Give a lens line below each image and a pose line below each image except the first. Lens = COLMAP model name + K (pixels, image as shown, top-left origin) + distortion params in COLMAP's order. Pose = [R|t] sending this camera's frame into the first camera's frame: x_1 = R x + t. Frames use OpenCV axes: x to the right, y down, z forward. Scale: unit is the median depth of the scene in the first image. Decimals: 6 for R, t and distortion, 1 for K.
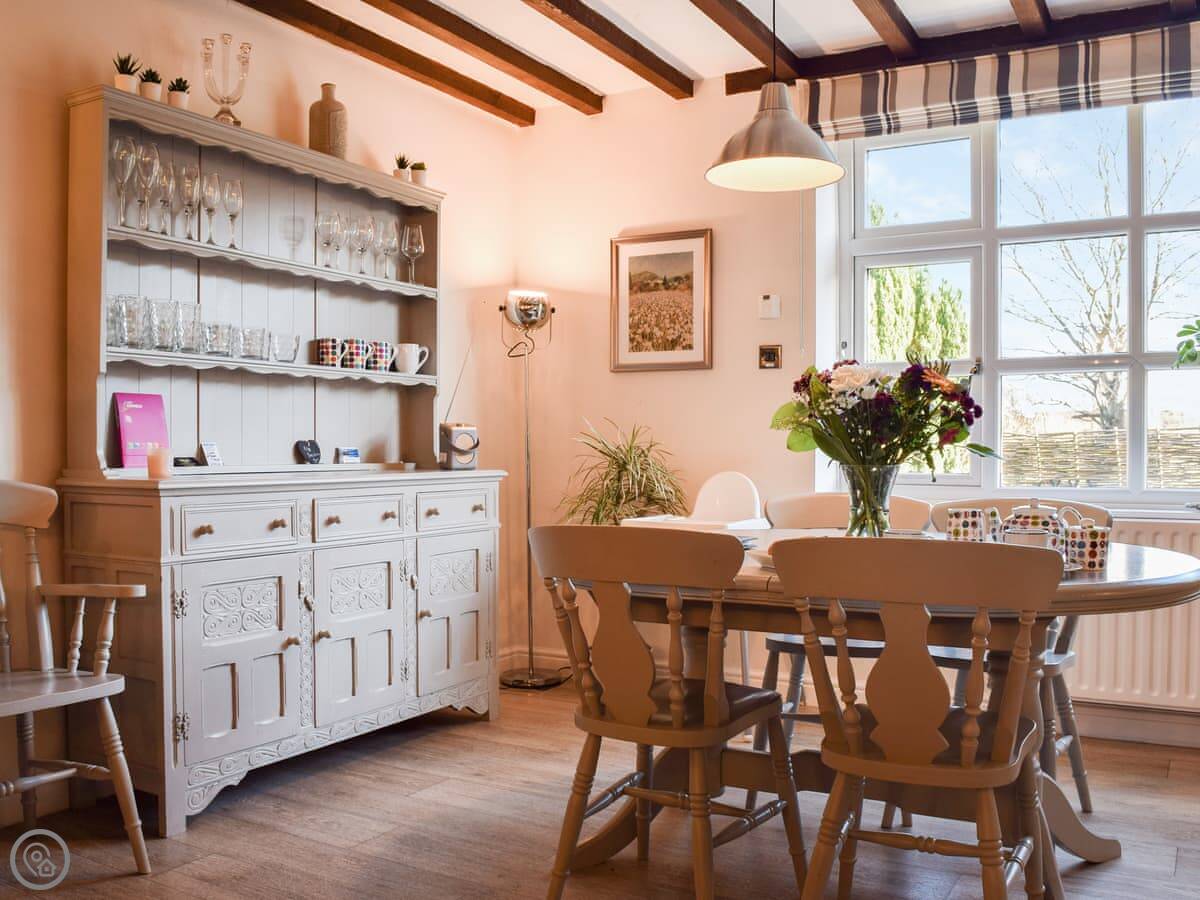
lens RADIAL K [[1083.0, 0, 593.6], [0, 1083.0, 476.2], [0, 0, 1]] dist [-0.127116, 0.072651]
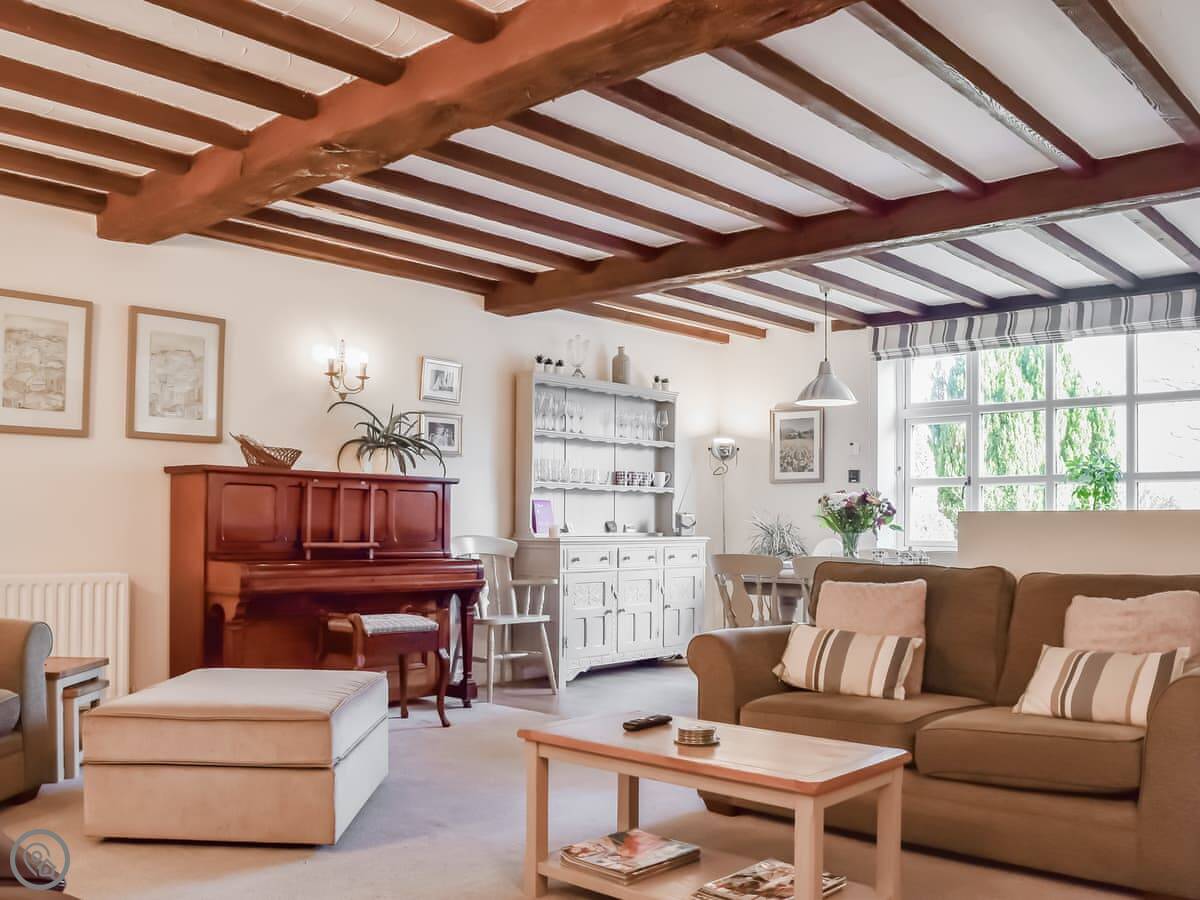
lens RADIAL K [[1082.5, 0, 627.5], [0, 1082.5, 505.0], [0, 0, 1]] dist [-0.072359, 0.009656]
pose [[0.982525, 0.001437, -0.186126, 0.142258], [-0.009423, 0.999072, -0.042025, 0.021364], [0.185893, 0.043045, 0.981627, -0.980496]]
